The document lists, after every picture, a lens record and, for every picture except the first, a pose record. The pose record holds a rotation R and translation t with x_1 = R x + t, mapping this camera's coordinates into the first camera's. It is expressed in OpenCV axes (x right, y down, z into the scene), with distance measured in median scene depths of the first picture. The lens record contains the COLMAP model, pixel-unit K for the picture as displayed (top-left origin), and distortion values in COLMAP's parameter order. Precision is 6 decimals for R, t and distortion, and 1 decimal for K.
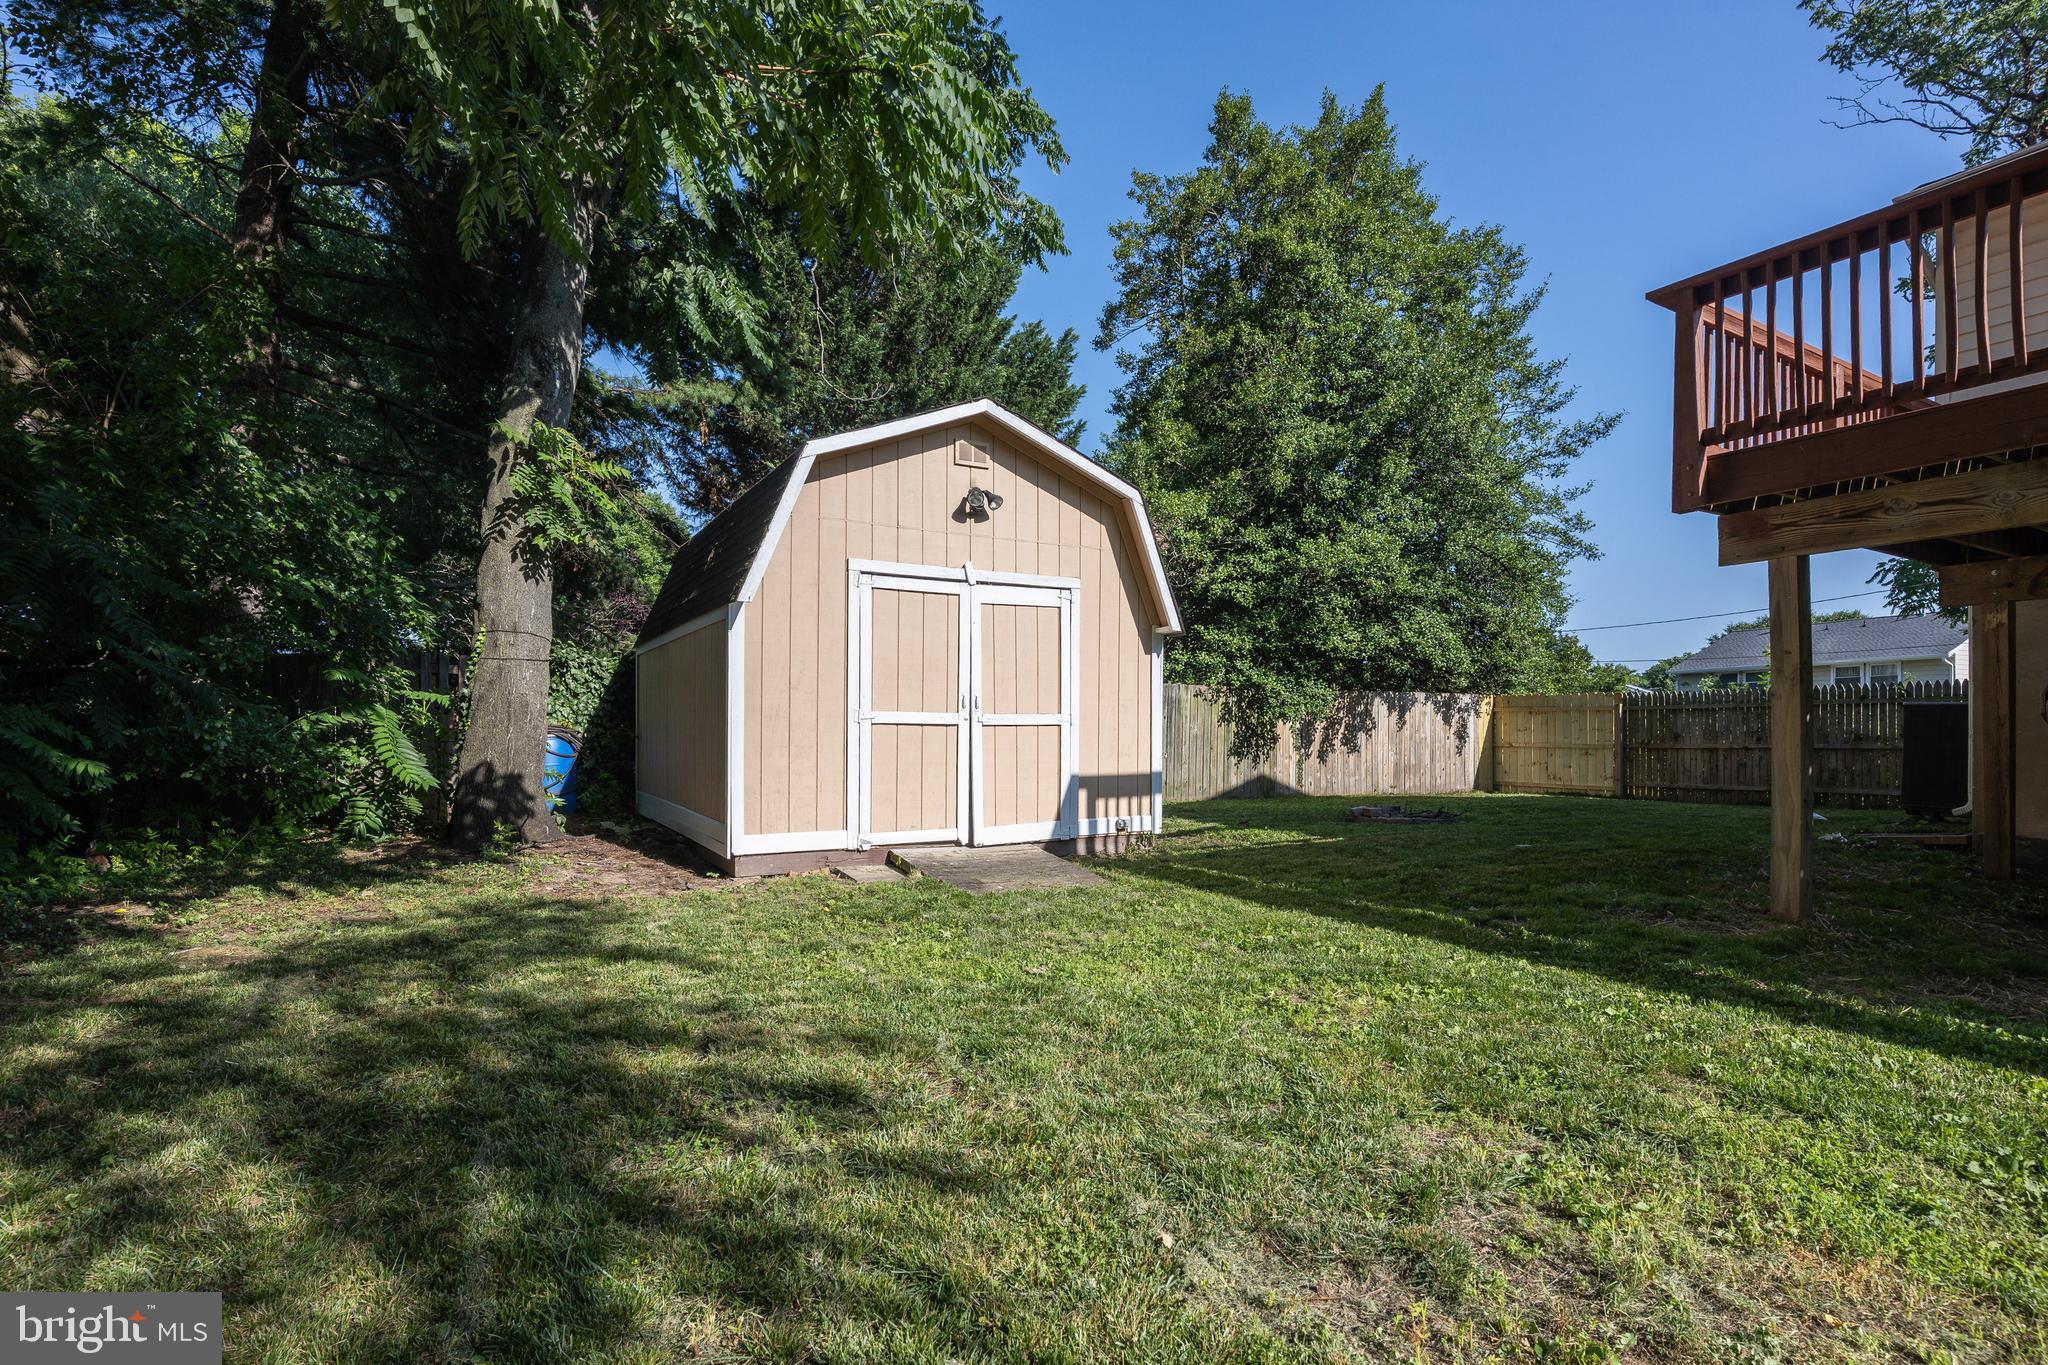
lens RADIAL K [[1006.0, 0, 1022.7], [0, 1006.0, 764.9], [0, 0, 1]] dist [0.007988, 0.003209]
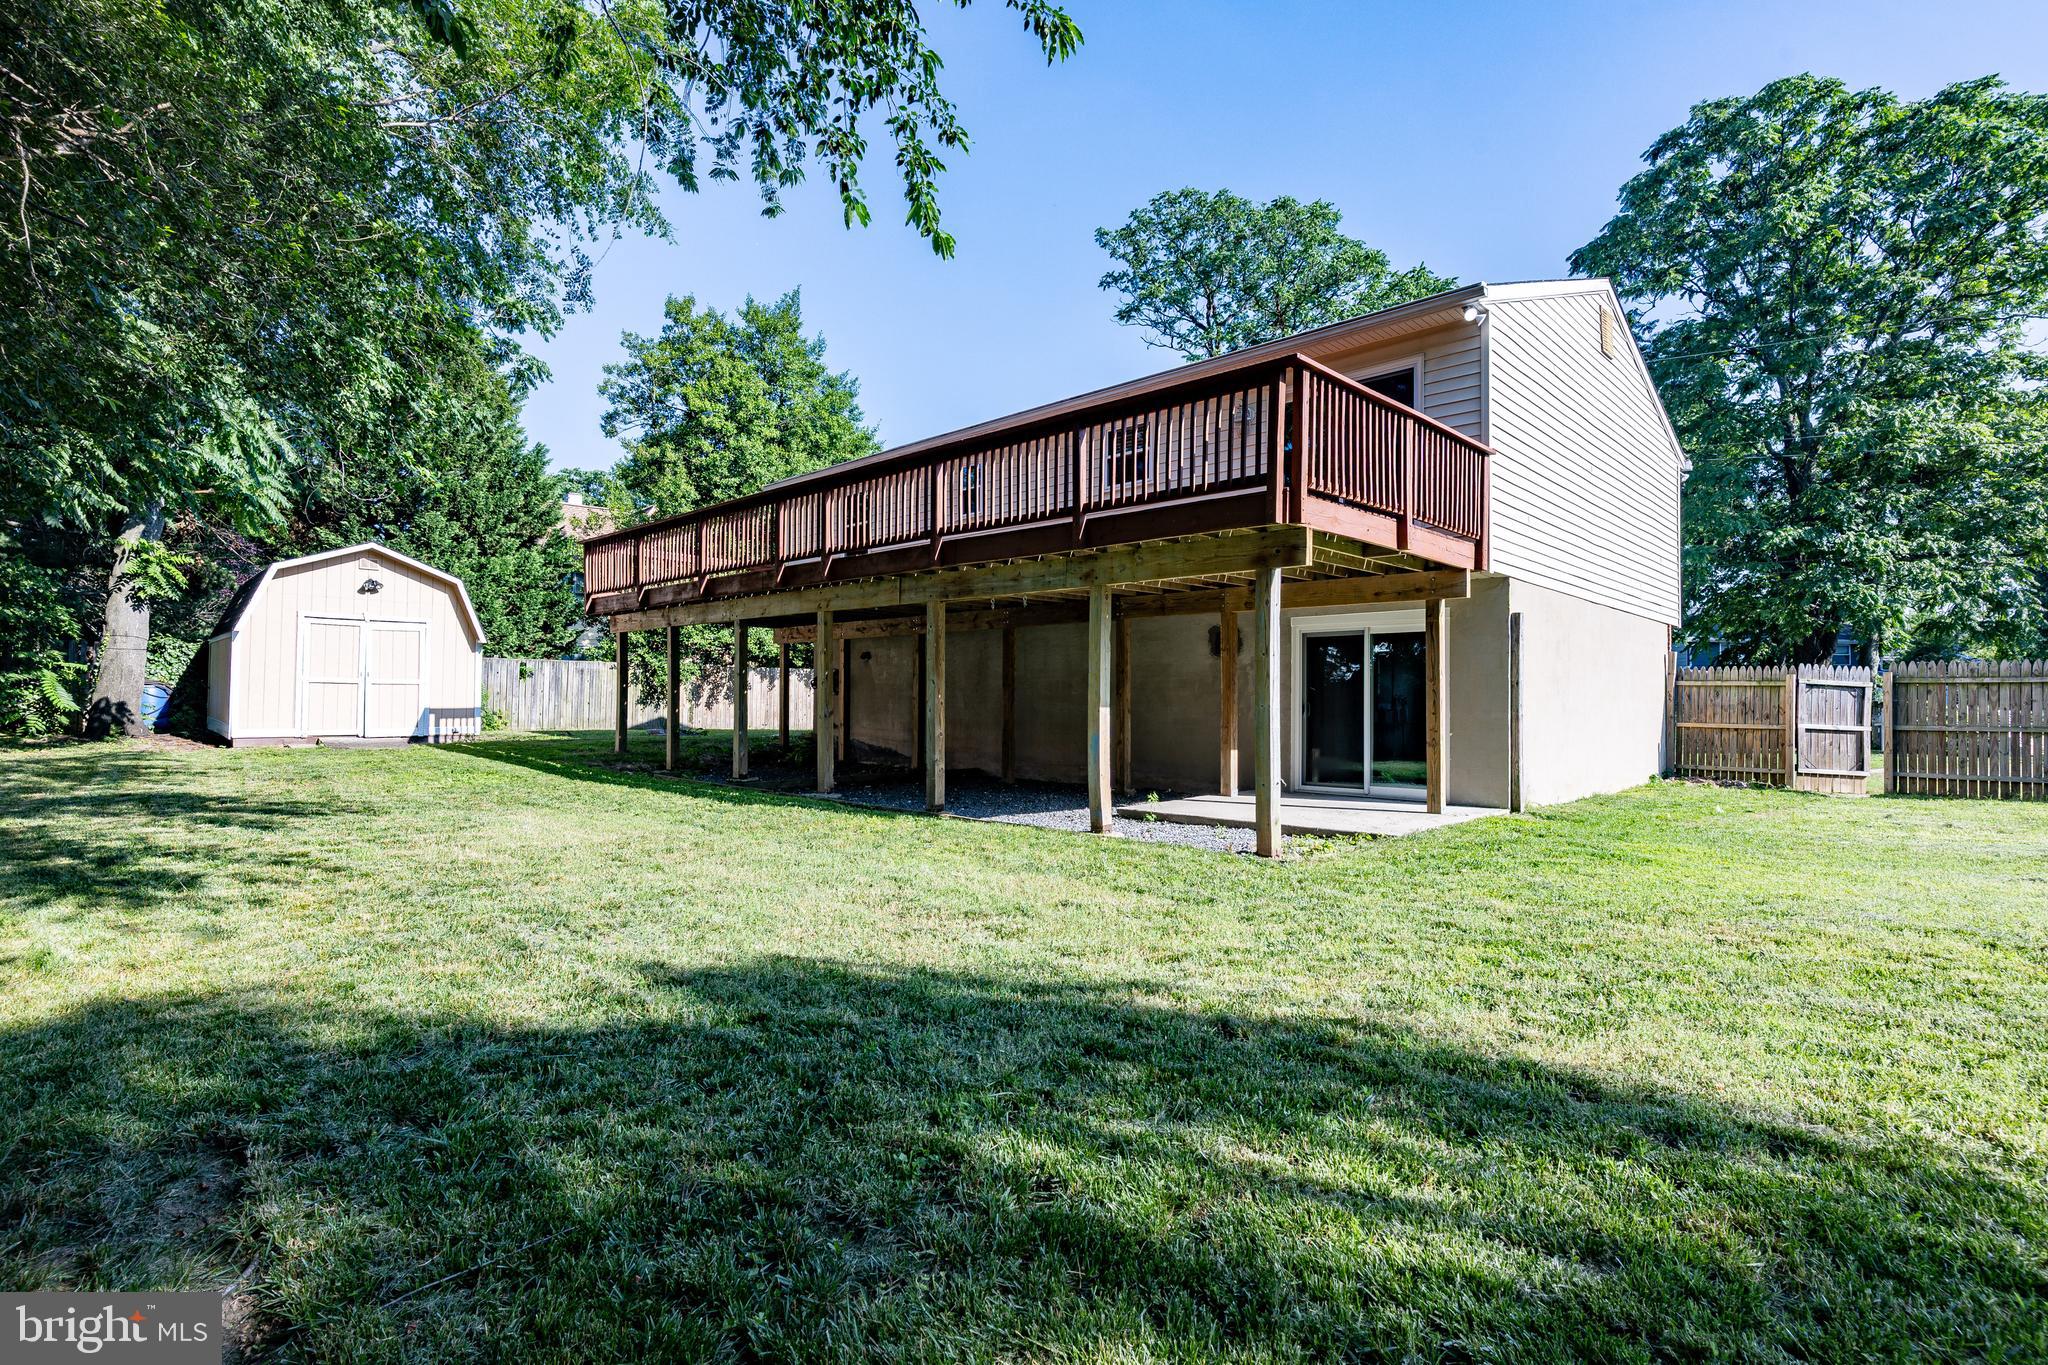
lens RADIAL K [[1006.0, 0, 1023.3], [0, 1006.0, 696.5], [0, 0, 1]] dist [0.007988, 0.003209]
pose [[0.971395, 0.011428, 0.237193, 0.796229], [-0.004255, 0.999519, -0.030731, 0.049541], [-0.237430, 0.028843, 0.970976, -1.462273]]
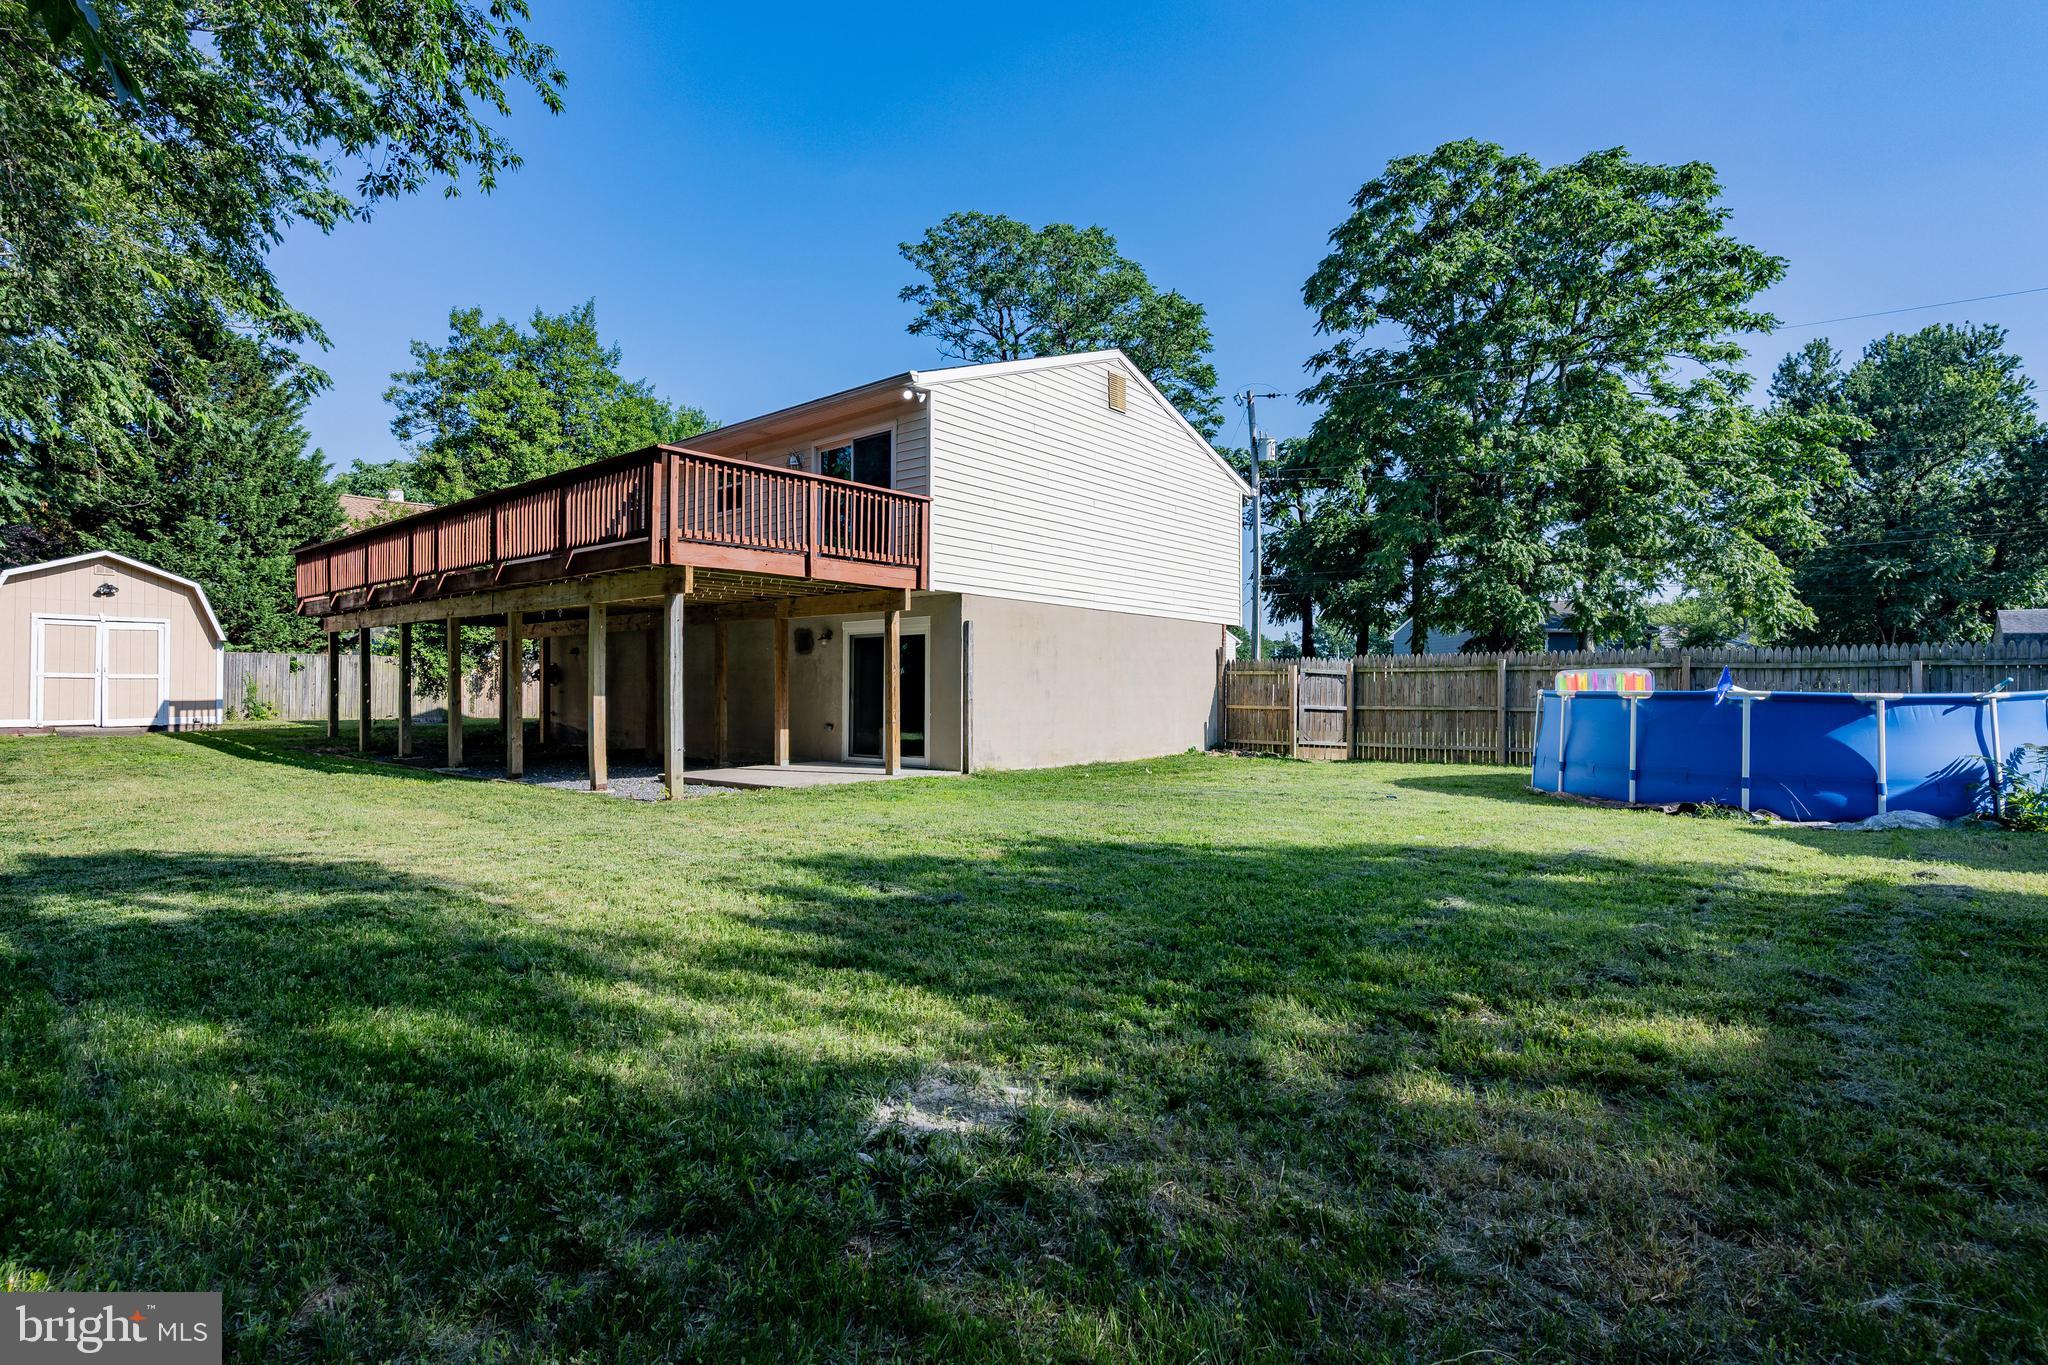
lens RADIAL K [[1006.0, 0, 1014.3], [0, 1006.0, 700.1], [0, 0, 1]] dist [0.007988, 0.003209]
pose [[0.952590, 0.000425, 0.304257, 1.252422], [0.004163, 0.999887, -0.014430, 0.055041], [-0.304229, 0.015012, 0.952481, -1.946081]]
